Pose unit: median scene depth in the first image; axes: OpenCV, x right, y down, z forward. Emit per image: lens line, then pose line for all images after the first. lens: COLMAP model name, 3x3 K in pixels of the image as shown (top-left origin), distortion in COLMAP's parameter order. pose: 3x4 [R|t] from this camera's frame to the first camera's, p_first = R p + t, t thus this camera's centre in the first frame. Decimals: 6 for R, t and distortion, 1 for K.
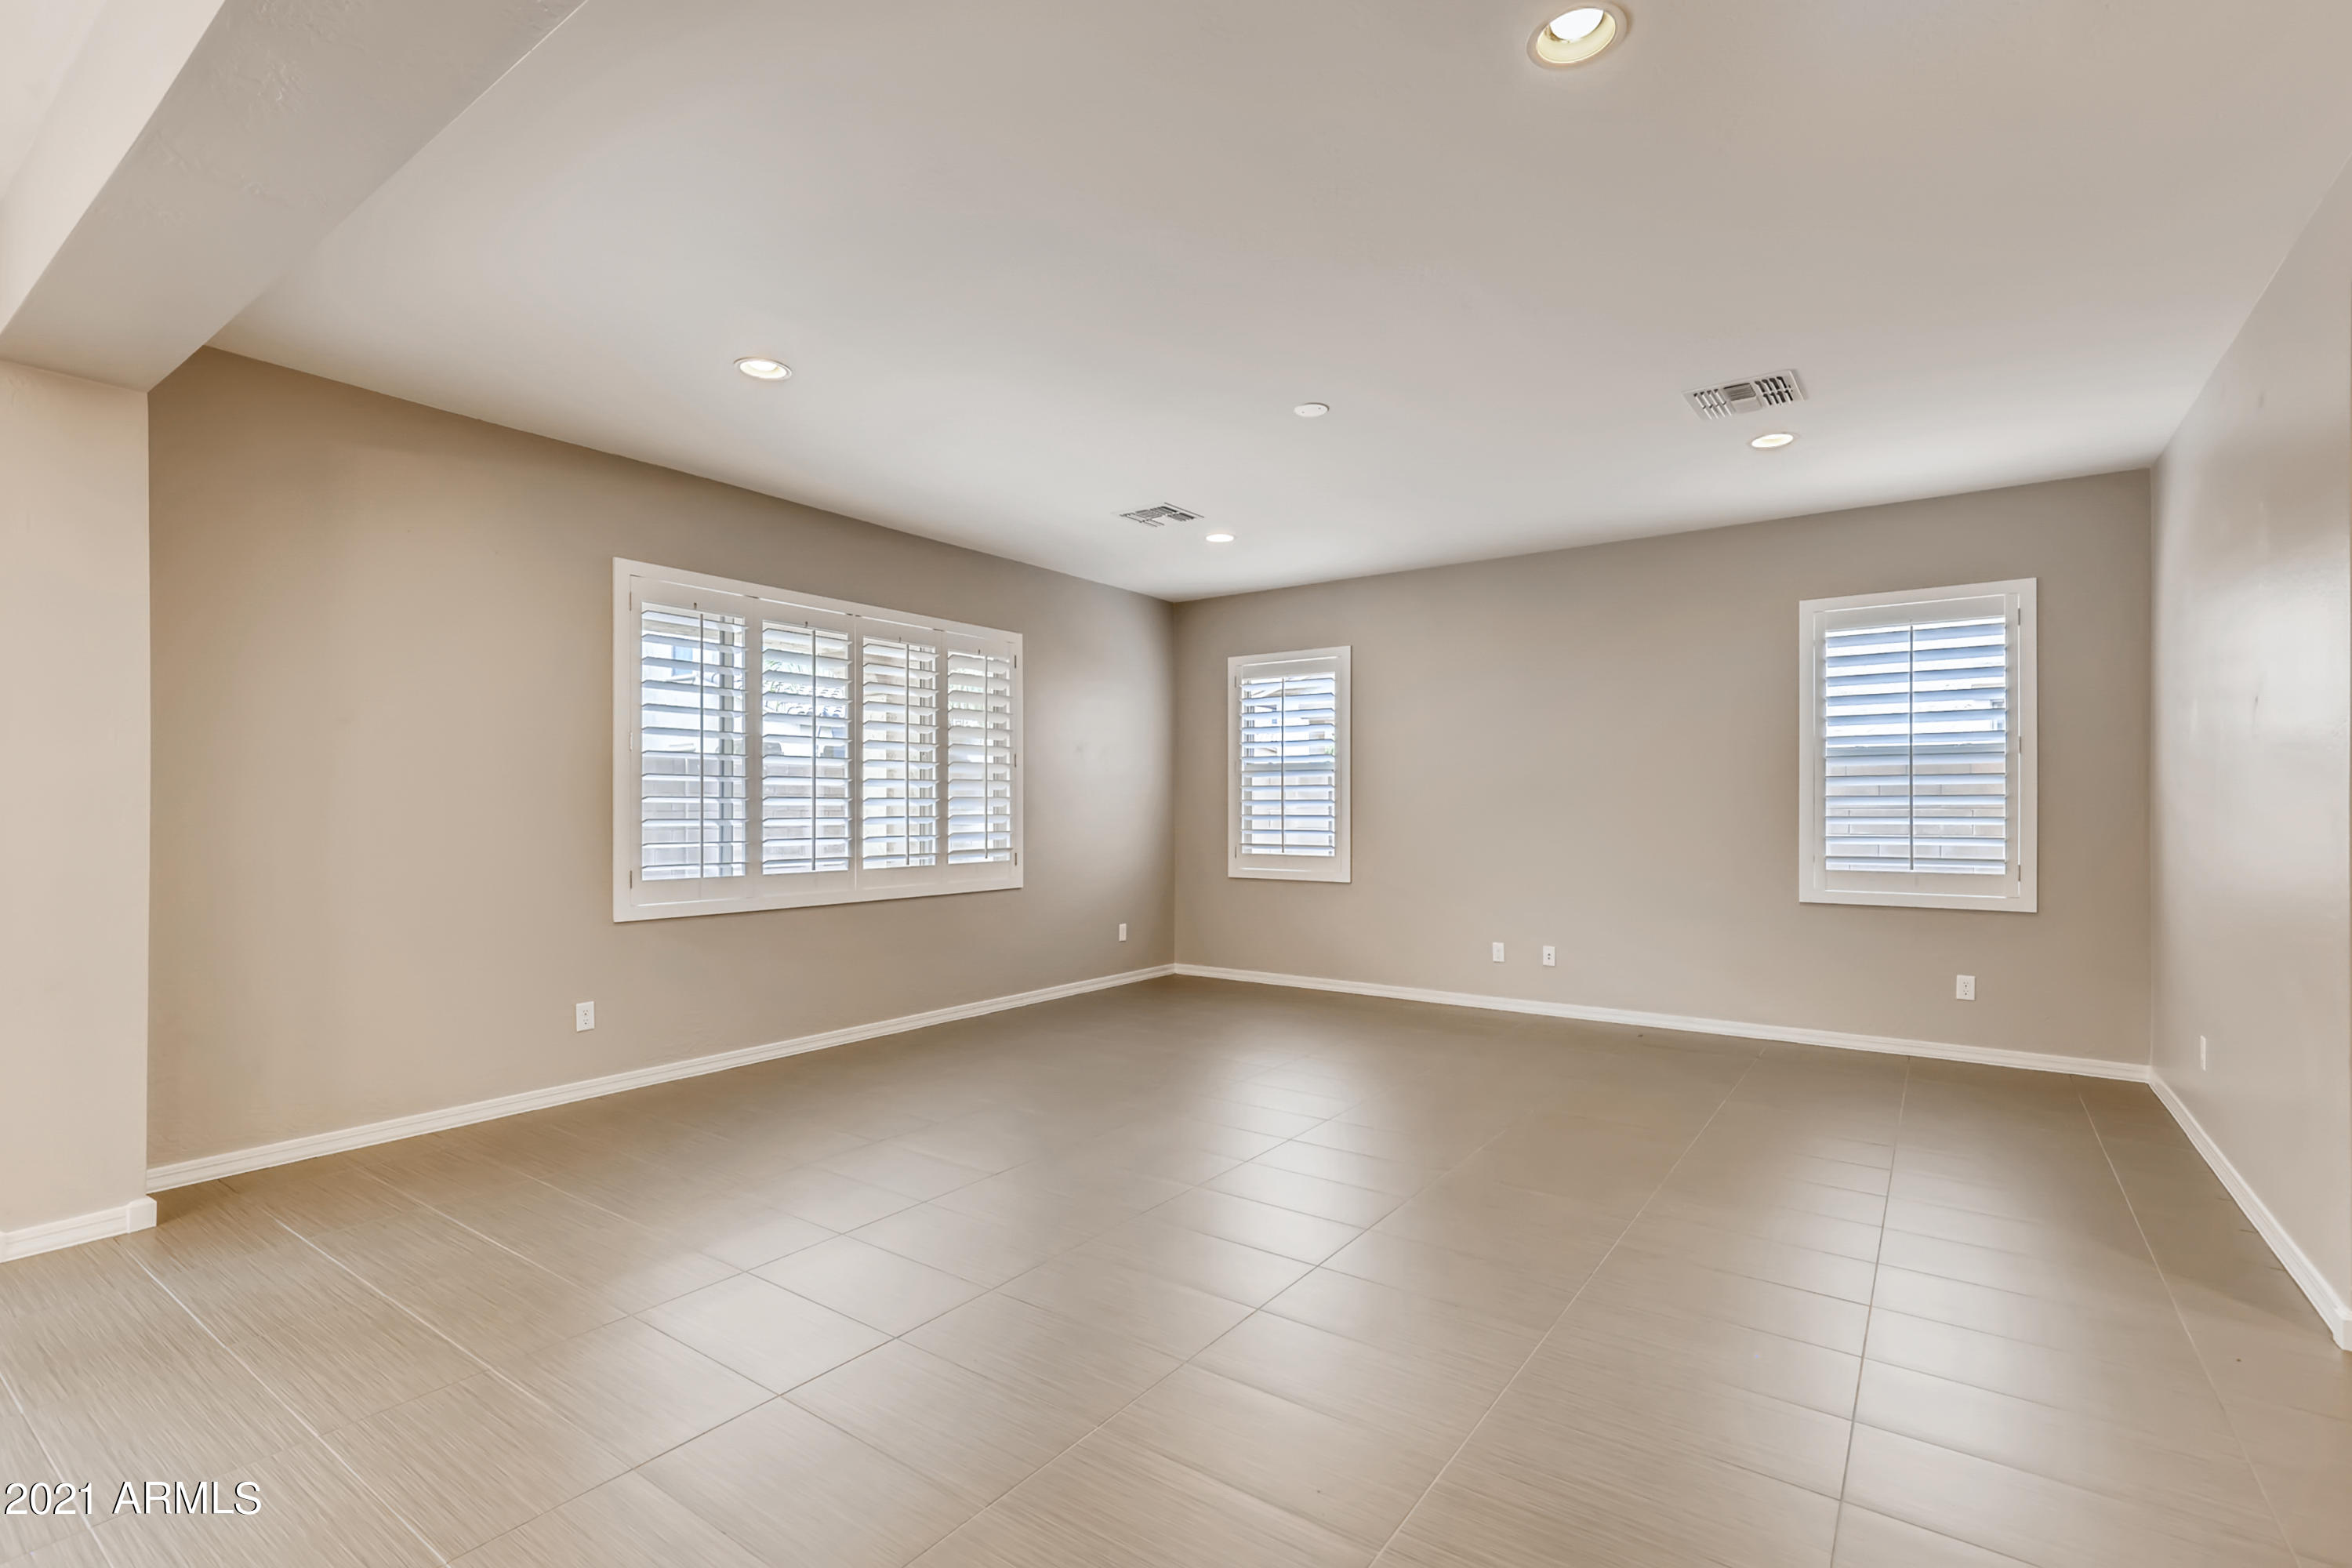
lens RADIAL K [[1073.3, 0, 1184.8], [0, 1073.3, 788.0], [0, 0, 1]] dist [0.000751, 0.003434]
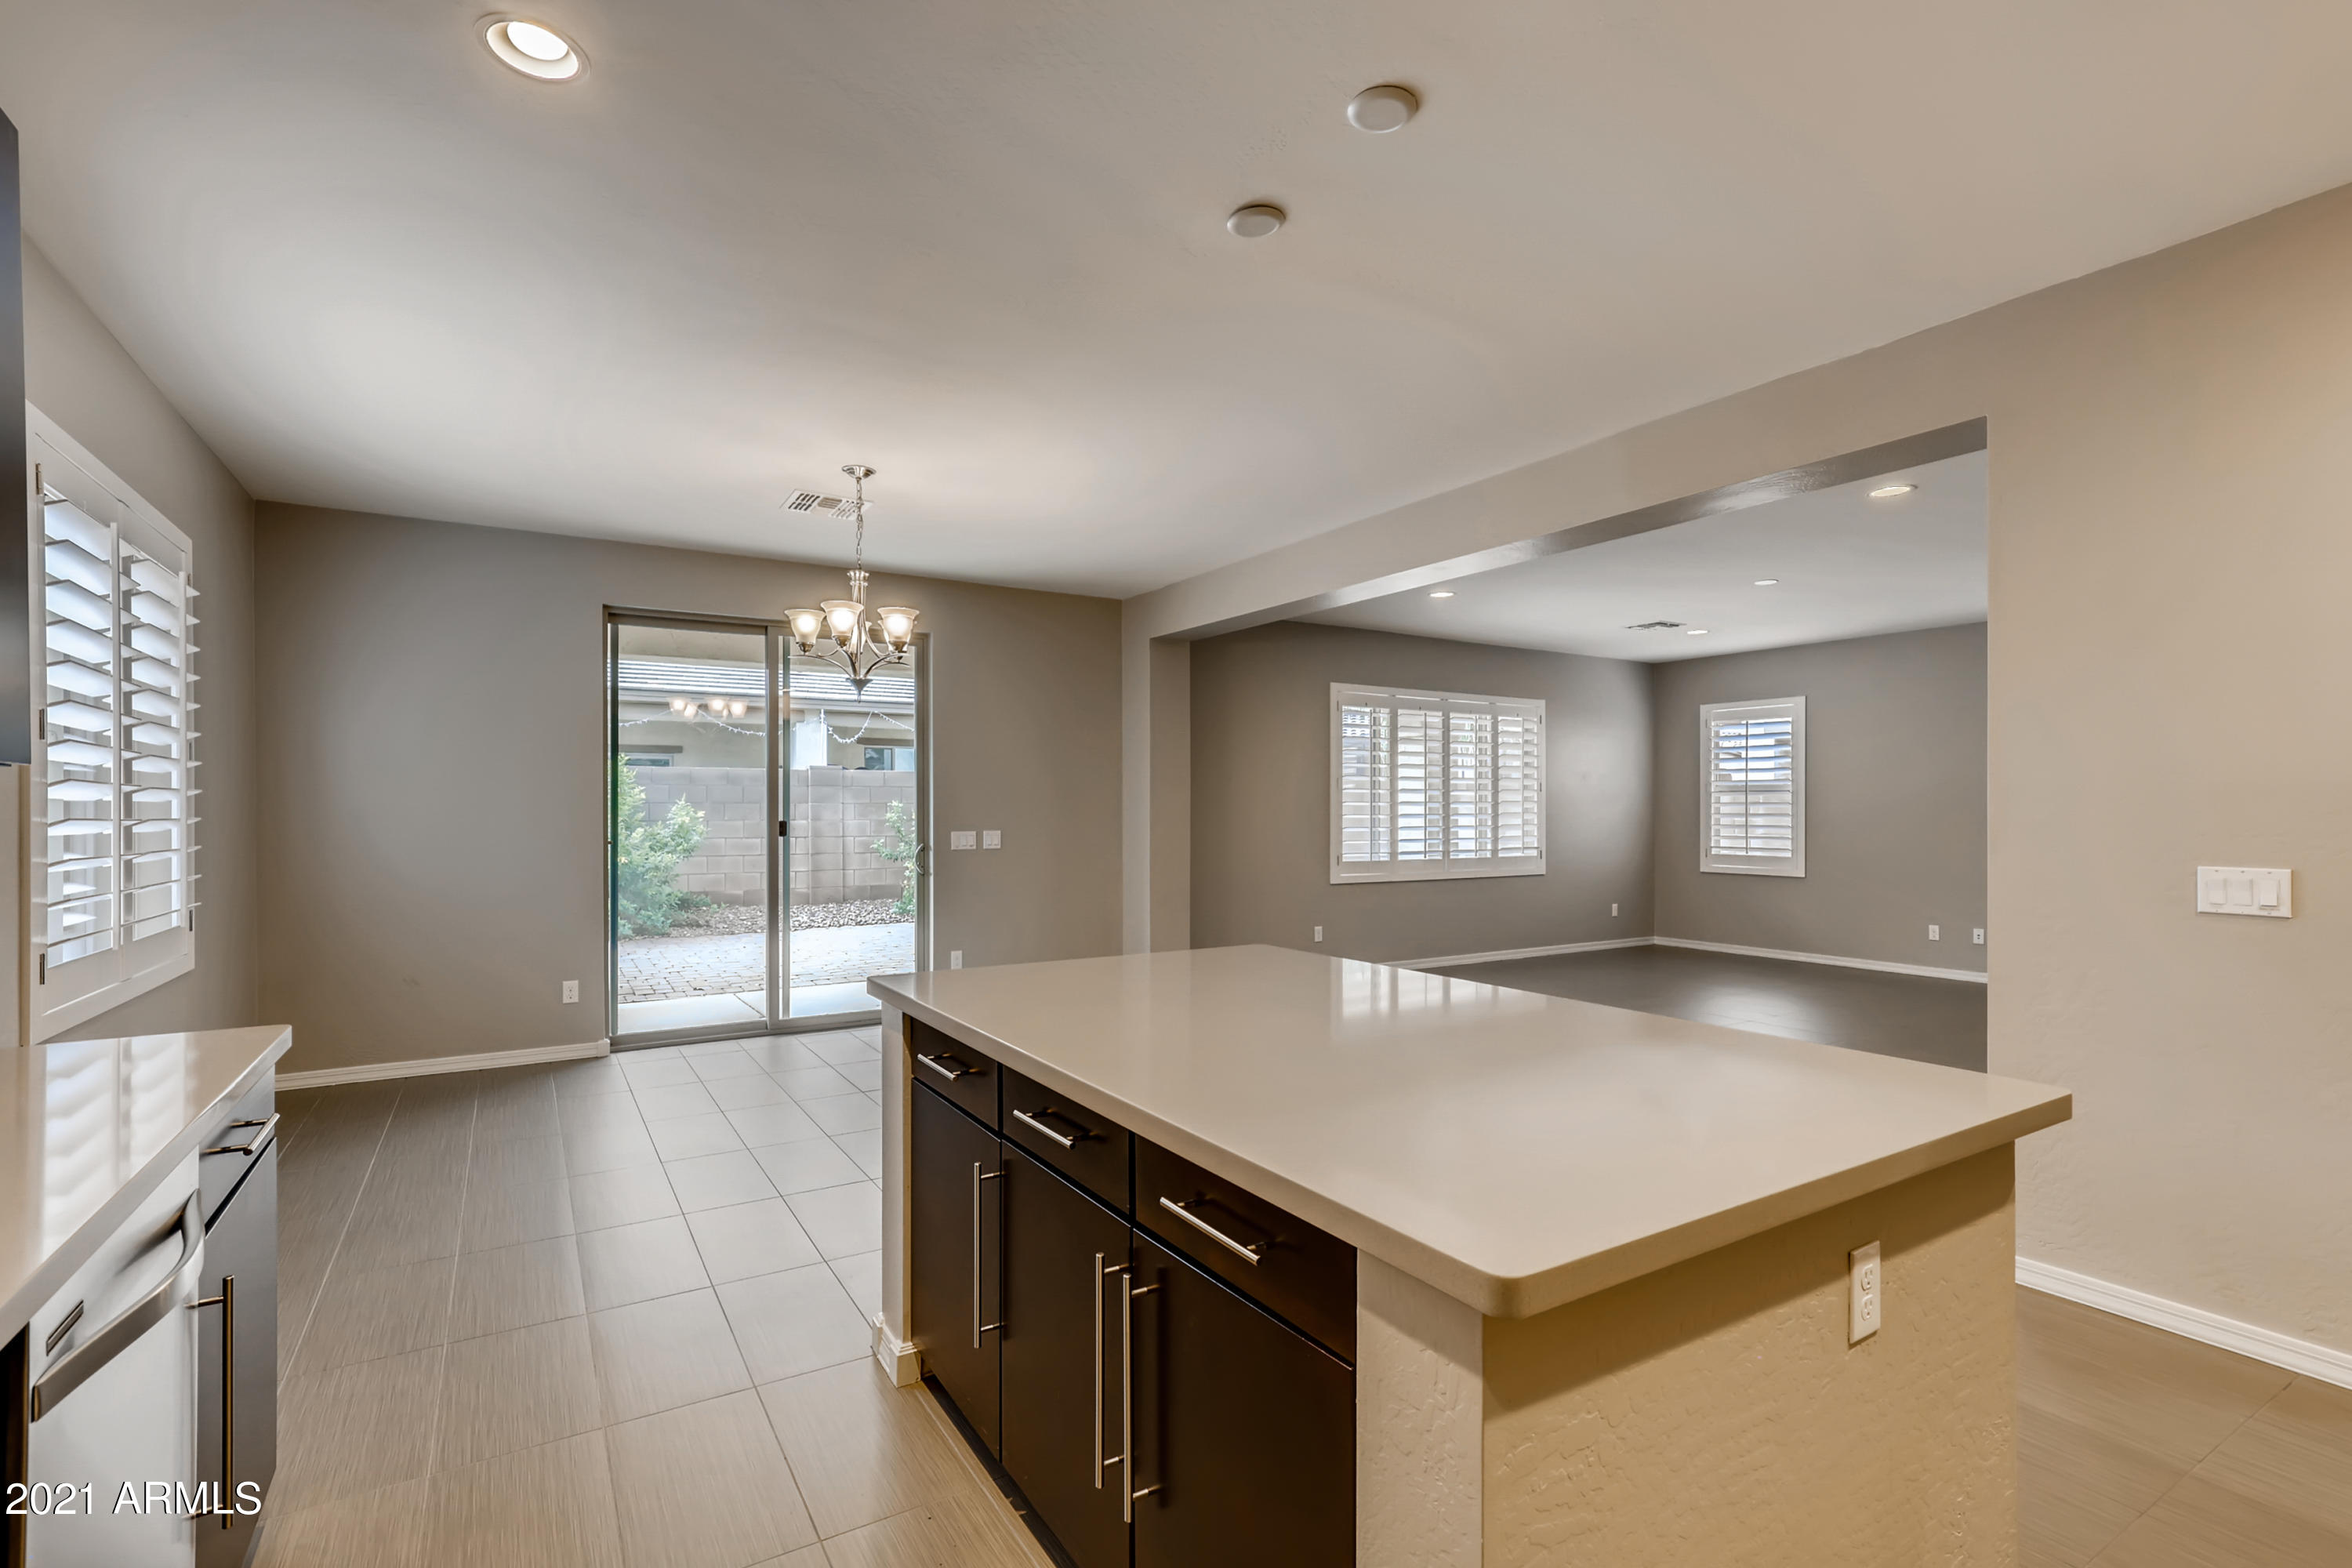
lens RADIAL K [[1073.3, 0, 1172.6], [0, 1073.3, 809.5], [0, 0, 1]] dist [0.000751, 0.003434]
pose [[0.921667, 0.000244, -0.387983, -0.048698], [0.006111, 0.999867, 0.015145, -0.019234], [0.387935, -0.016329, 0.921542, -0.503781]]
